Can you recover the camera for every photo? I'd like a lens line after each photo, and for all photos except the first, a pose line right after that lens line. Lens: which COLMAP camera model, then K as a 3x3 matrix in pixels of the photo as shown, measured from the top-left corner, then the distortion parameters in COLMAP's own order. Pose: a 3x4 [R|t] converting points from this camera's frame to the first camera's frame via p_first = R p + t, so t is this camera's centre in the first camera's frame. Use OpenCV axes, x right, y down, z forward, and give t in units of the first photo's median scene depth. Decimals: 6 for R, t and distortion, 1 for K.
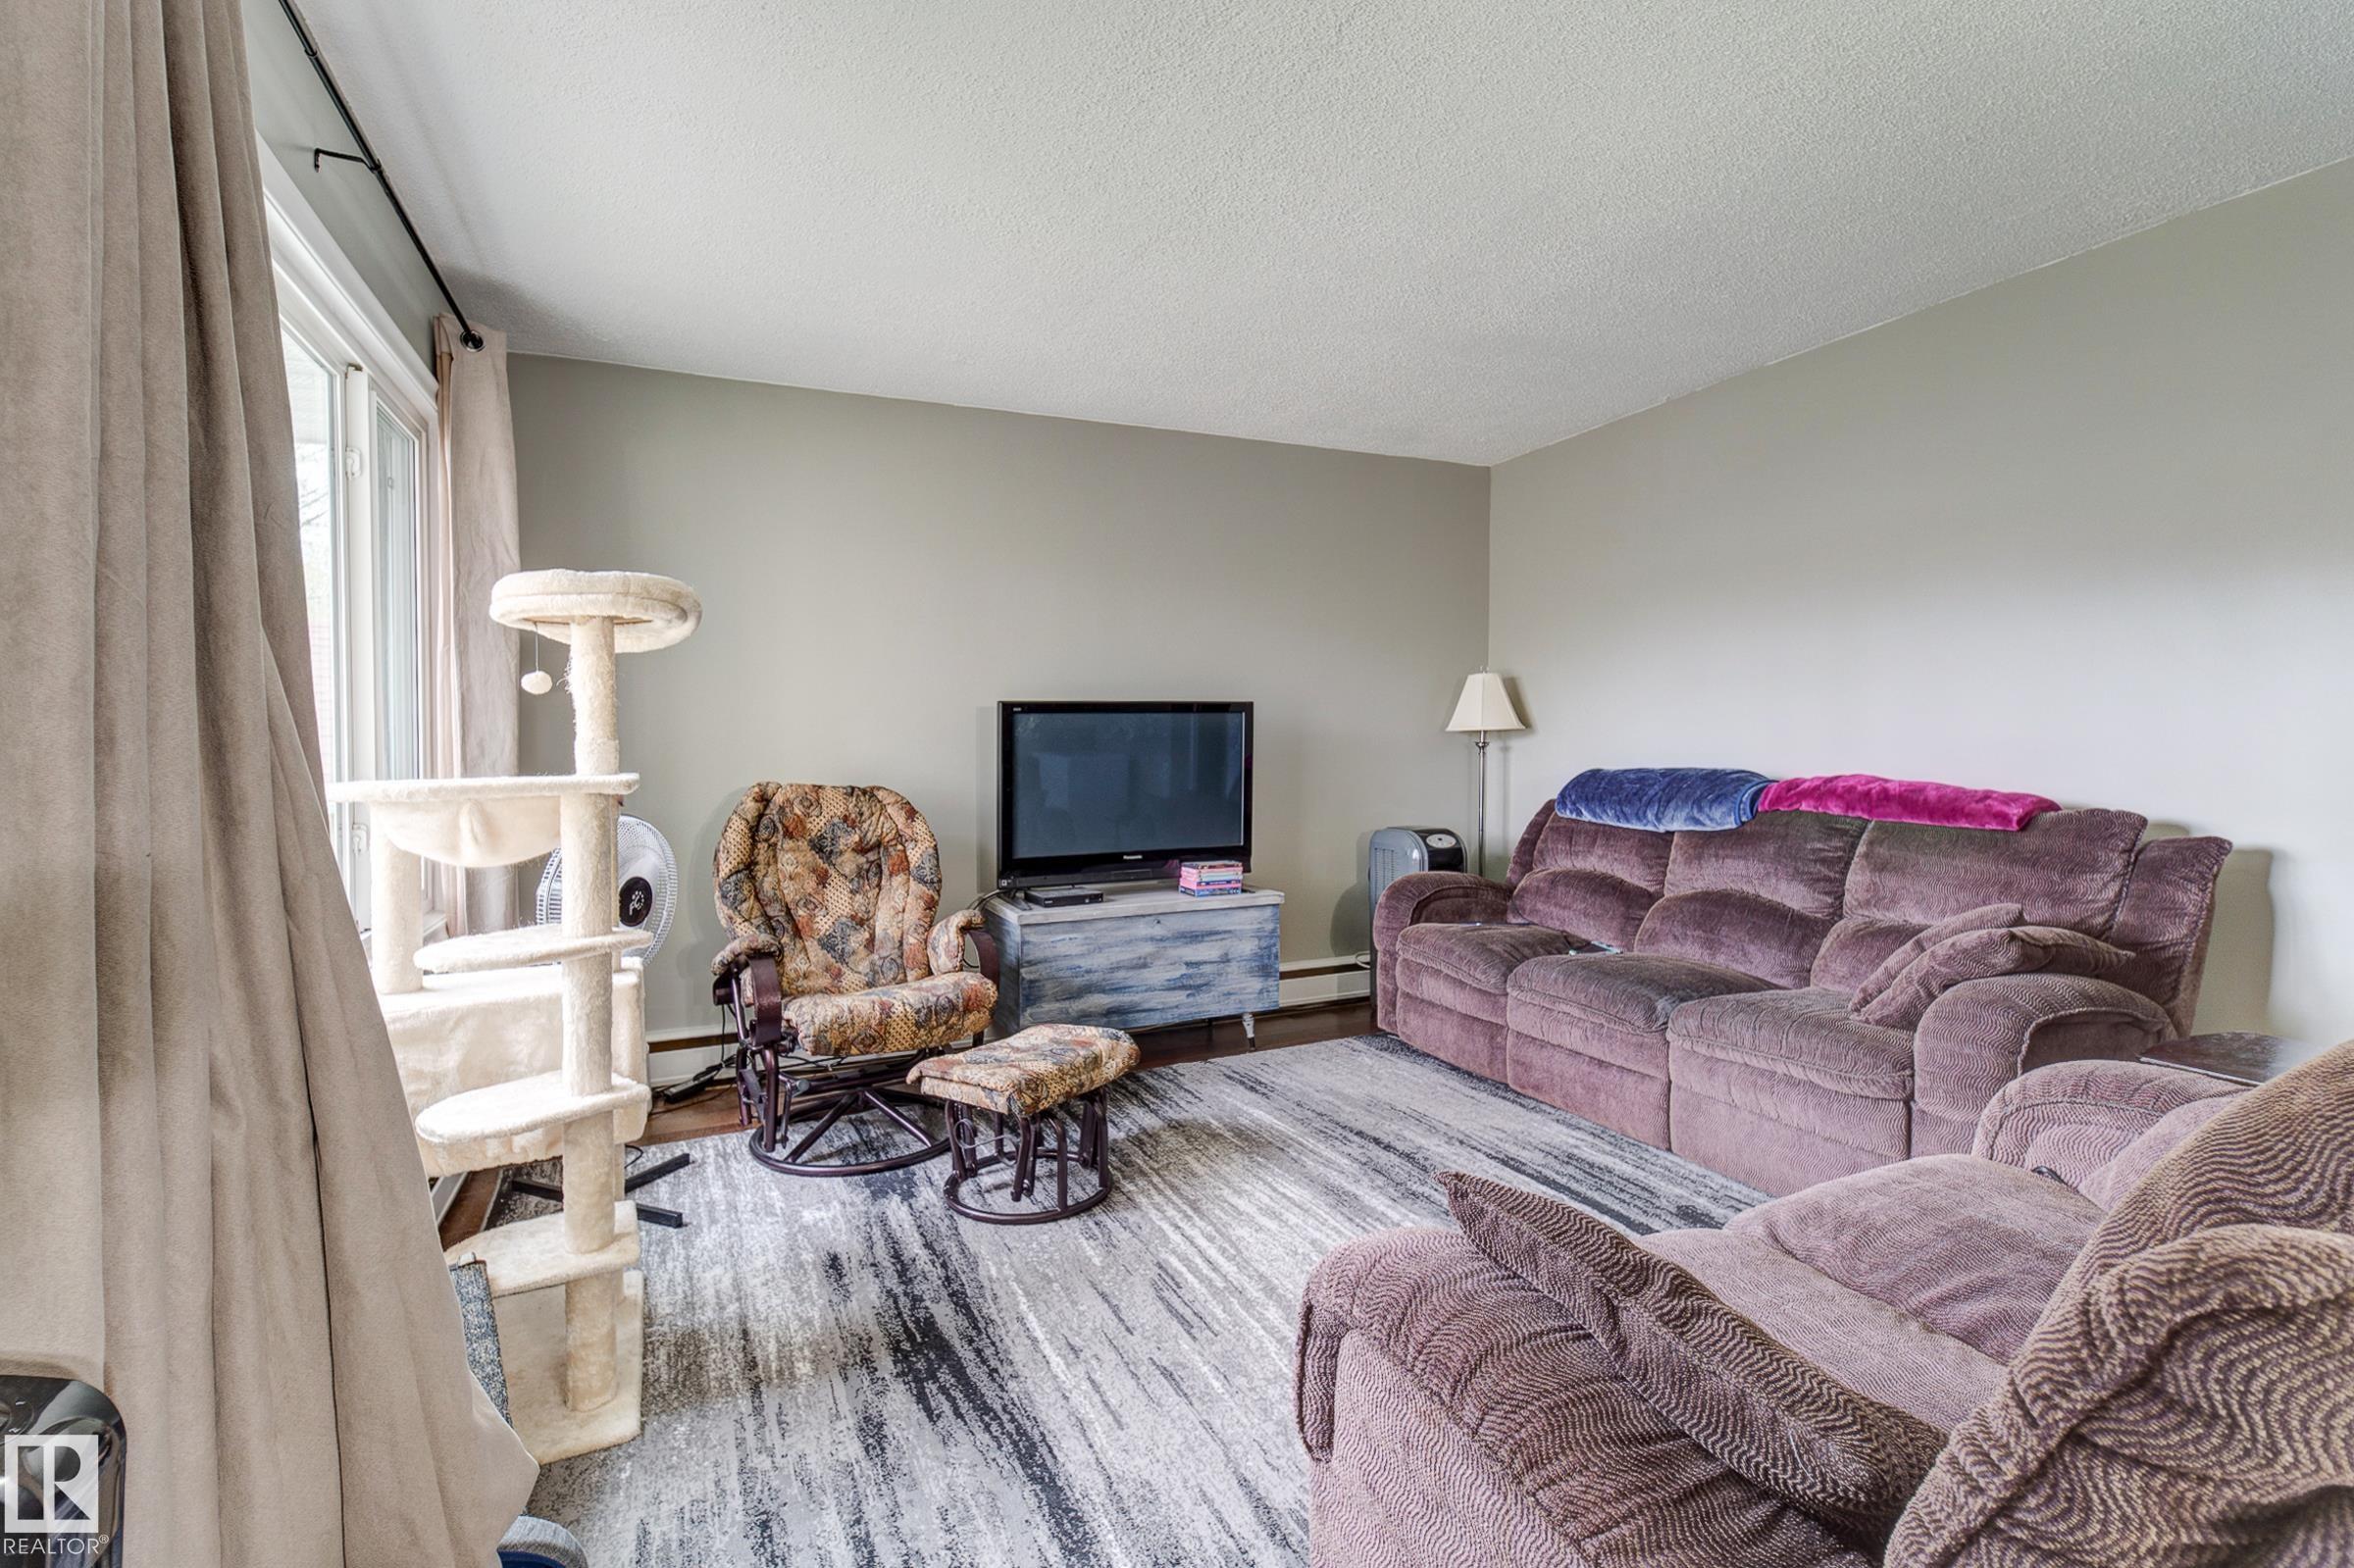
lens RADIAL K [[1026.2, 0, 1171.6], [0, 1026.2, 772.6], [0, 0, 1]] dist [0.000145, 0.000042]
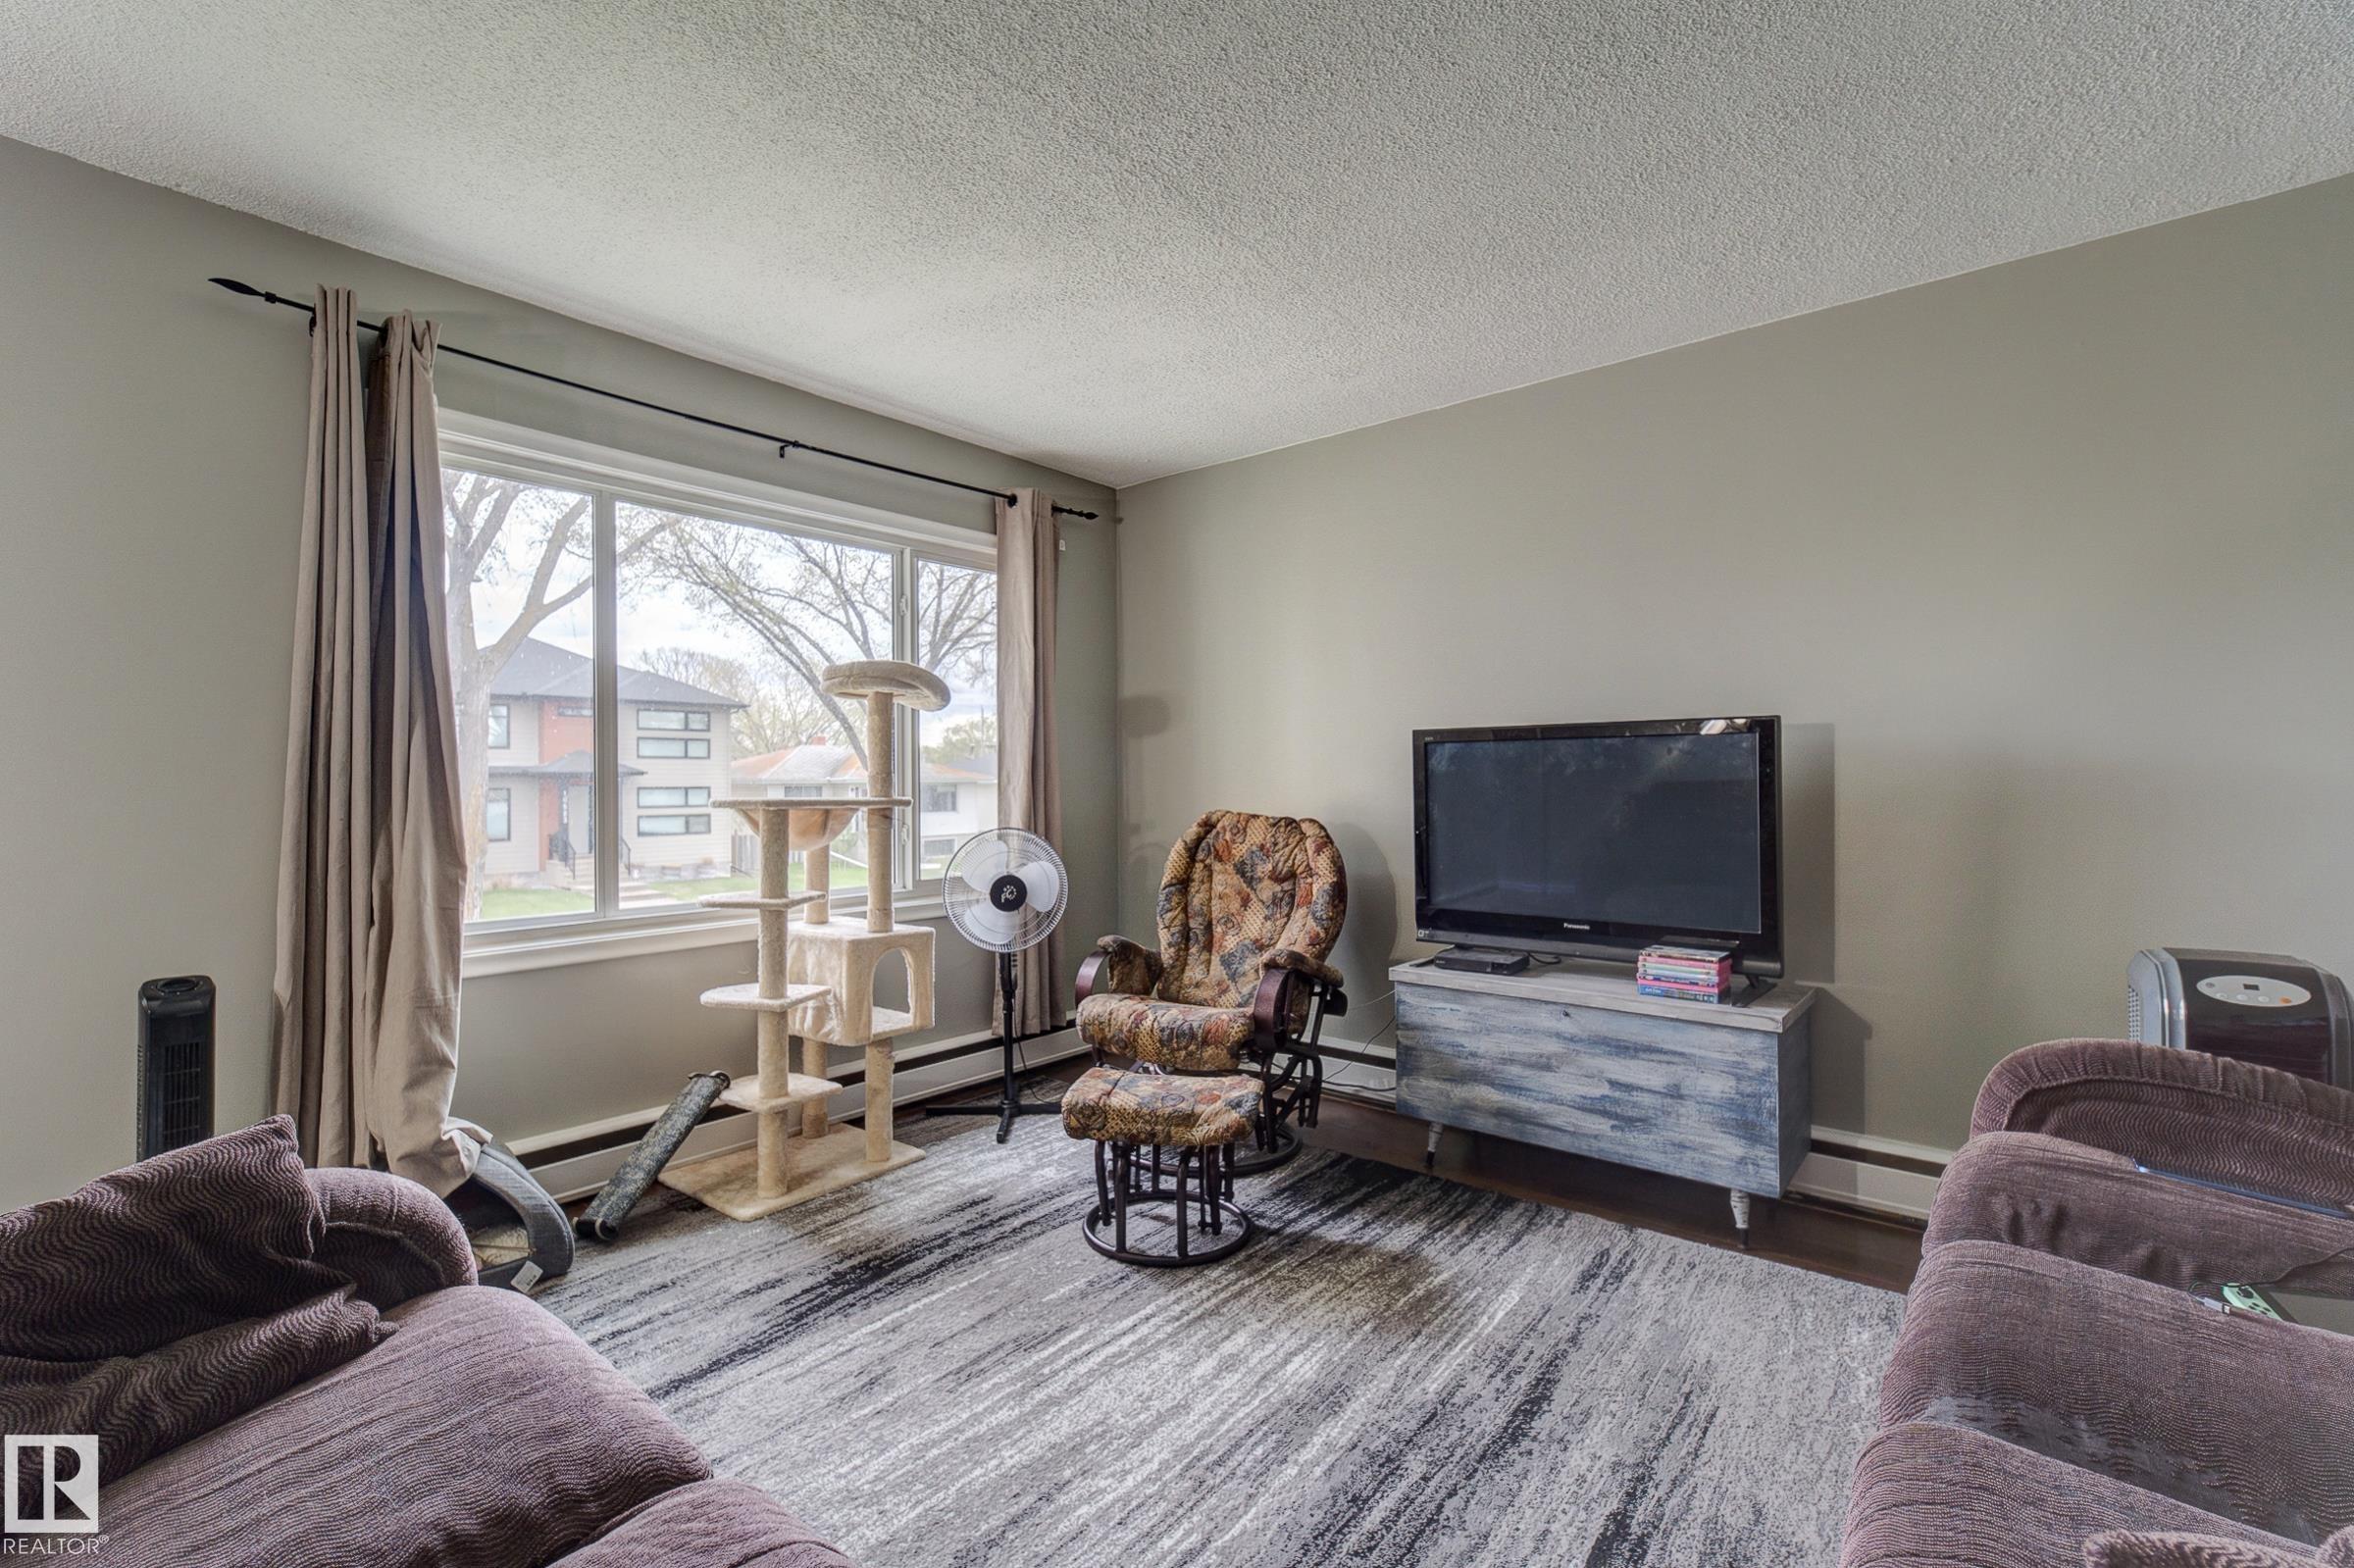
lens RADIAL K [[1052.3, 0, 1177.0], [0, 1052.3, 784.0], [0, 0, 1]] dist [0.010710, 0.000290]
pose [[0.439400, 0.012375, -0.898206, 0.635744], [-0.025082, 0.999684, 0.001503, -0.020475], [0.897941, 0.021868, 0.439571, 0.457889]]
